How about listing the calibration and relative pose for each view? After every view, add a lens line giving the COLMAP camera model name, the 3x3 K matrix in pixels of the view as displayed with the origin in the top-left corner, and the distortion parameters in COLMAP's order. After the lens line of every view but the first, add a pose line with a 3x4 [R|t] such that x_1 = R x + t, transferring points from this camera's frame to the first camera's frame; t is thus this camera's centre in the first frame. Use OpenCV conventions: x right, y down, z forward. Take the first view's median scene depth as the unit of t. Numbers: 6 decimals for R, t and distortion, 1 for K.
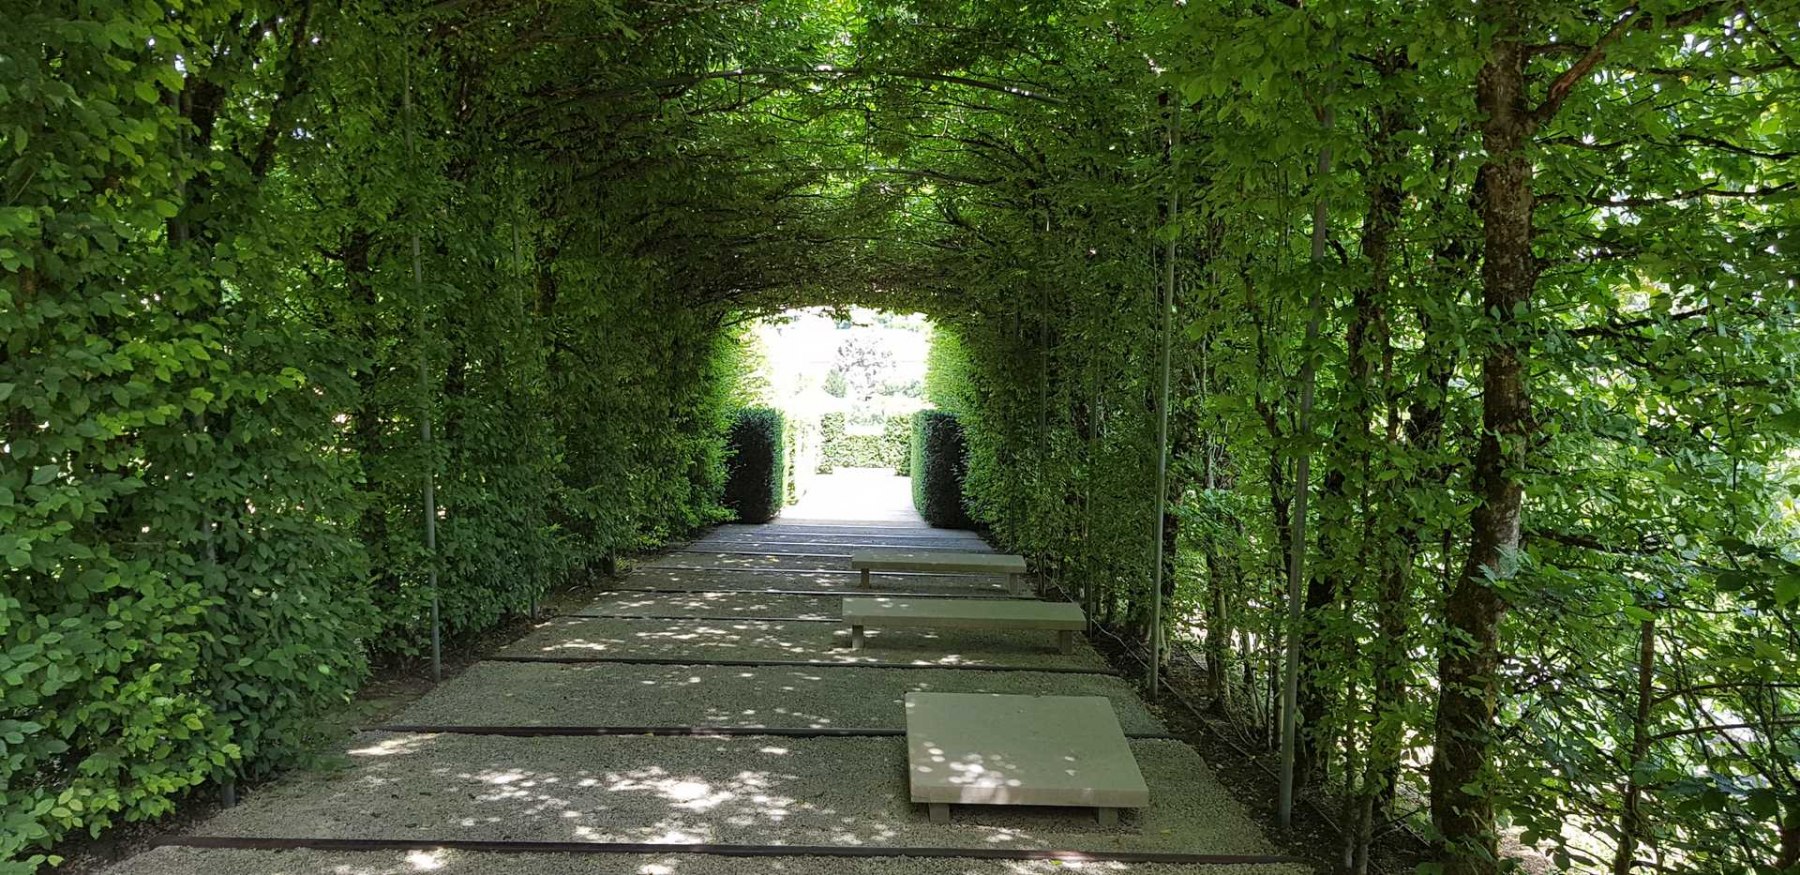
lens RADIAL K [[1333.4, 0, 899.7], [0, 1333.4, 437.4], [0, 0, 1]] dist [0.007278, -0.026255]
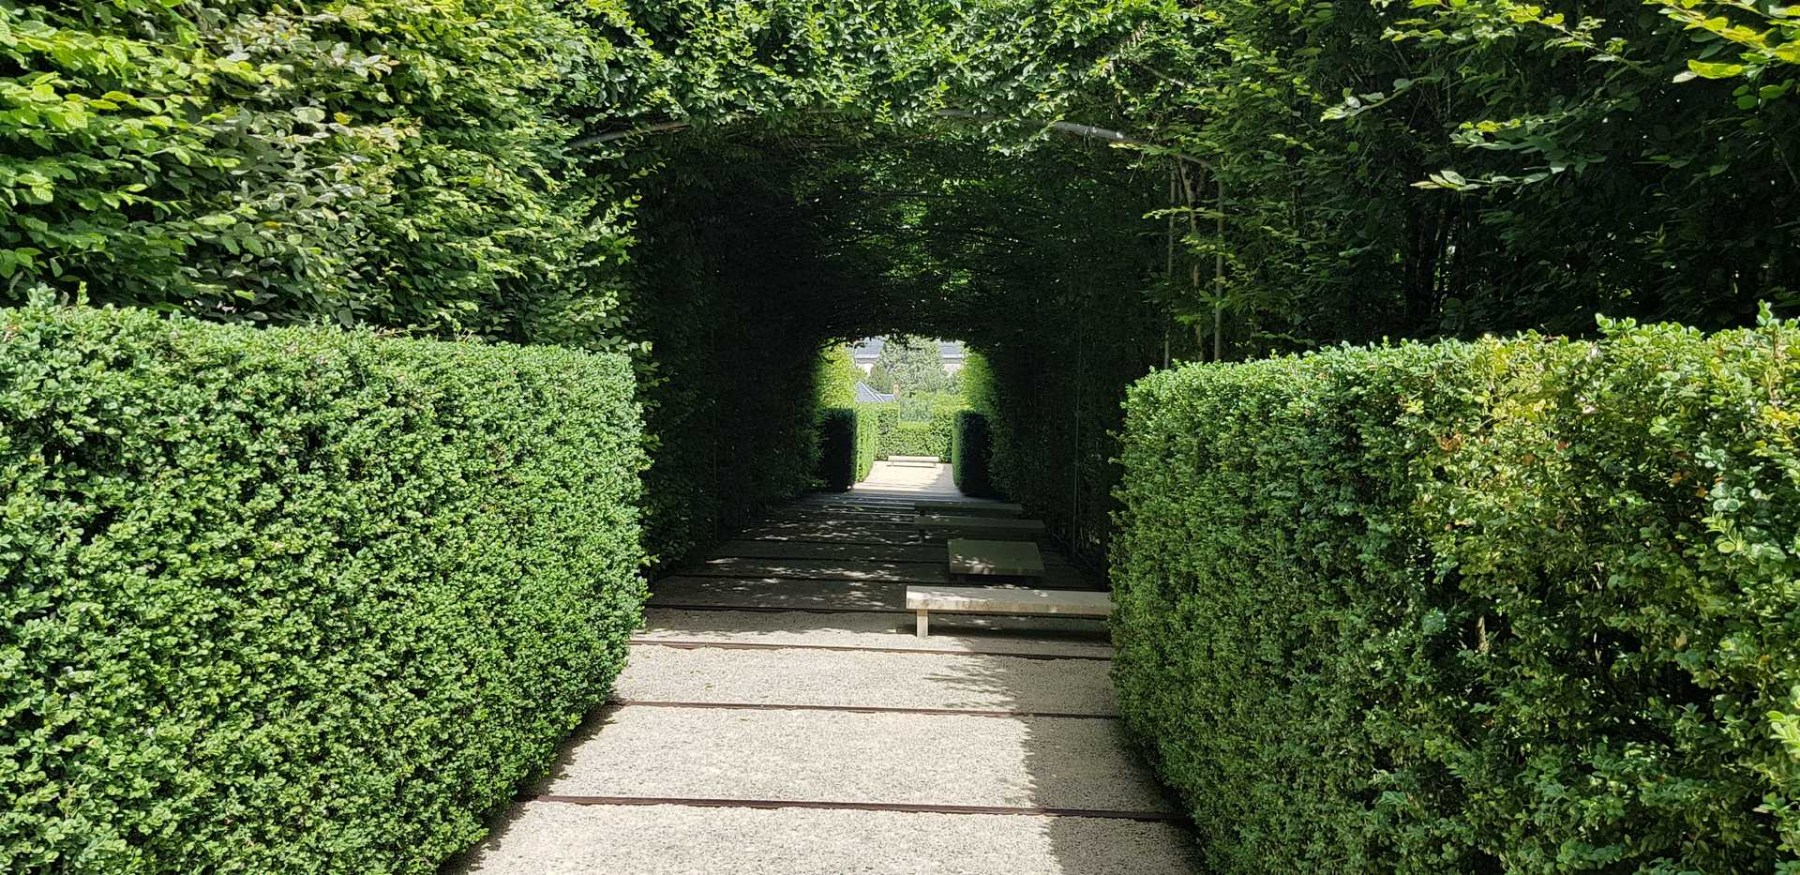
lens RADIAL K [[1333.4, 0, 900.0], [0, 1333.4, 434.9], [0, 0, 1]] dist [0.007278, -0.026255]
pose [[0.999459, 0.009648, -0.031435, -0.001593], [-0.009590, 0.999952, 0.002009, 0.002686], [0.031453, -0.001706, 0.999504, -0.391879]]
